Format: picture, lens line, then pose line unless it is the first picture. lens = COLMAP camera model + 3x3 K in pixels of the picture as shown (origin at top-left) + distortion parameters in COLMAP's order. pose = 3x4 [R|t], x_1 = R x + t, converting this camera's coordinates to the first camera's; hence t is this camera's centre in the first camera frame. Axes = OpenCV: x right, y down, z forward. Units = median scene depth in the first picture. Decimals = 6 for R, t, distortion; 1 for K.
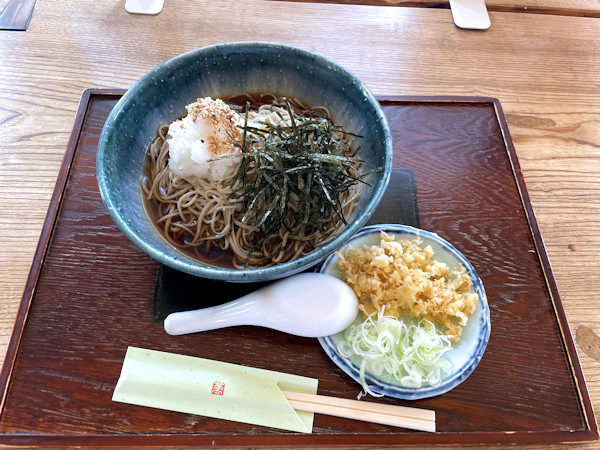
lens RADIAL K [[472.6, 0, 300.0], [0, 472.6, 225.0], [0, 0, 1]] dist [0.089246, -0.148231]
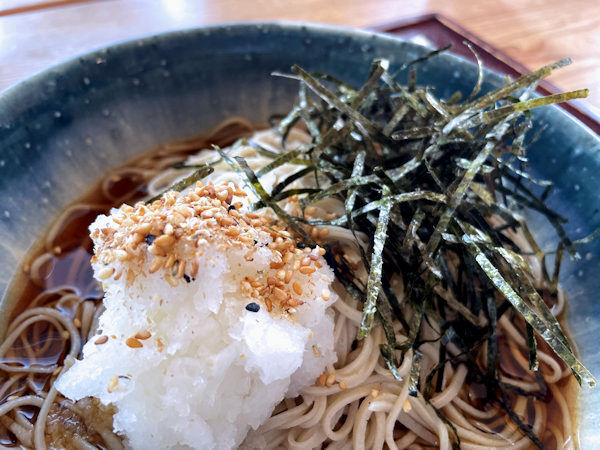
lens RADIAL K [[472.6, 0, 300.0], [0, 472.6, 225.0], [0, 0, 1]] dist [0.089246, -0.148231]
pose [[0.524849, -0.646908, 0.553212, -0.295191], [0.721275, 0.683116, 0.114518, -0.208275], [-0.451991, 0.338914, 0.825131, 0.698277]]
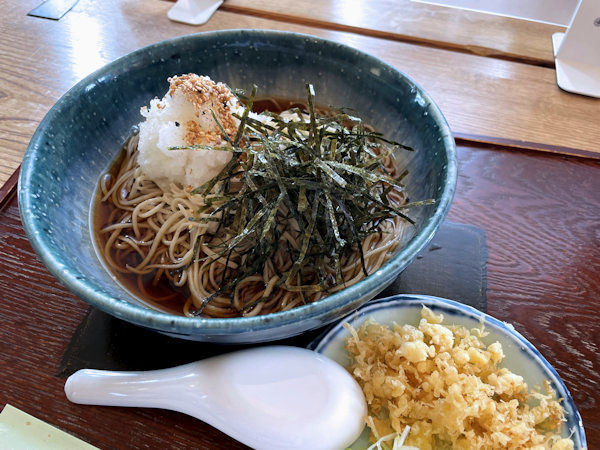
lens RADIAL K [[472.6, 0, 300.0], [0, 472.6, 225.0], [0, 0, 1]] dist [0.089246, -0.148231]
pose [[0.975999, 0.158723, -0.149109, 0.092212], [-0.181788, 0.970804, -0.156503, 0.041339], [0.119915, 0.179853, 0.976357, 0.345383]]
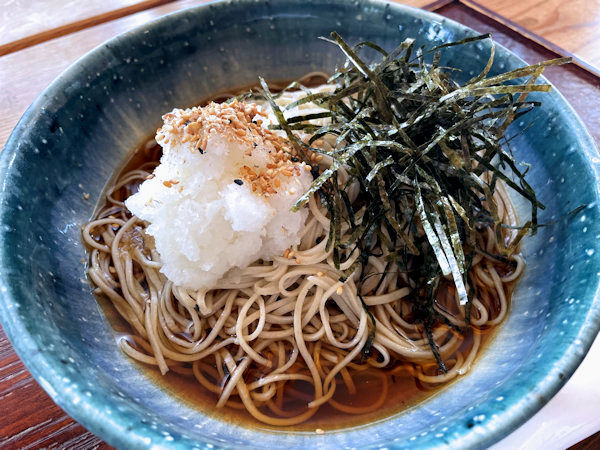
lens RADIAL K [[472.6, 0, 300.0], [0, 472.6, 225.0], [0, 0, 1]] dist [0.089246, -0.148231]
pose [[0.800768, -0.500909, 0.328421, -0.304431], [0.534658, 0.844937, -0.014924, -0.099652], [-0.270019, 0.187544, 0.944413, 0.546038]]
